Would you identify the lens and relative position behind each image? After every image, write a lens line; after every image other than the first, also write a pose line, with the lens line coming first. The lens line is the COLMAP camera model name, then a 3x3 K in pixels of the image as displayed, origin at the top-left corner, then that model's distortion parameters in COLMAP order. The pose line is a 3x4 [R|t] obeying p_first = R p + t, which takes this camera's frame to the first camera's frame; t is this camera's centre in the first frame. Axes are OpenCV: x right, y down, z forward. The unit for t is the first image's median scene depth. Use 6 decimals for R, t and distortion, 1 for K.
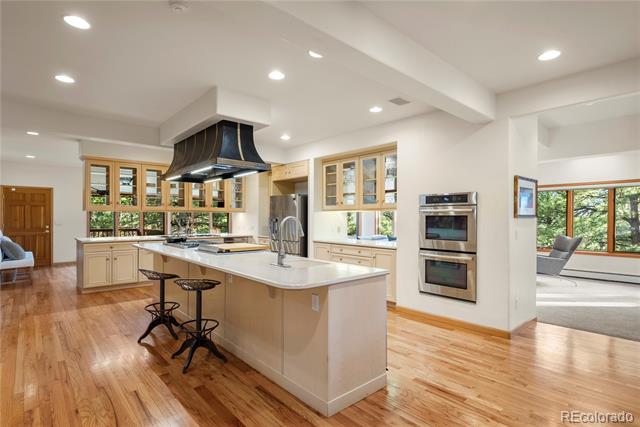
lens RADIAL K [[331.1, 0, 318.9], [0, 331.1, 216.7], [0, 0, 1]] dist [-0.002801, -0.000327]
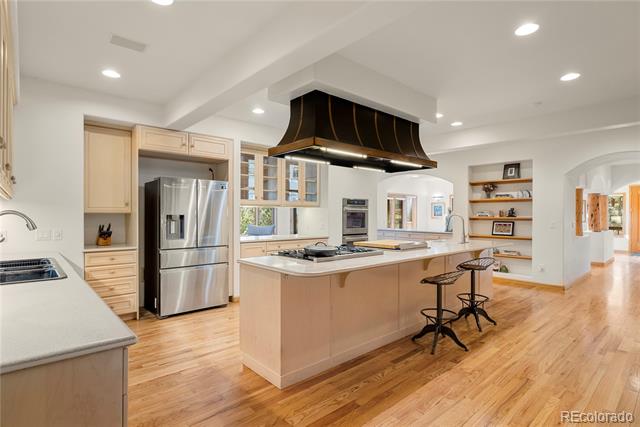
lens RADIAL K [[331.1, 0, 318.9], [0, 331.1, 212.3], [0, 0, 1]] dist [-0.002801, -0.000327]
pose [[-0.008785, 0.001100, 0.999961, -1.180111], [-0.003433, 0.999993, -0.001130, -0.000413], [-0.999956, -0.003443, -0.008781, 1.150287]]
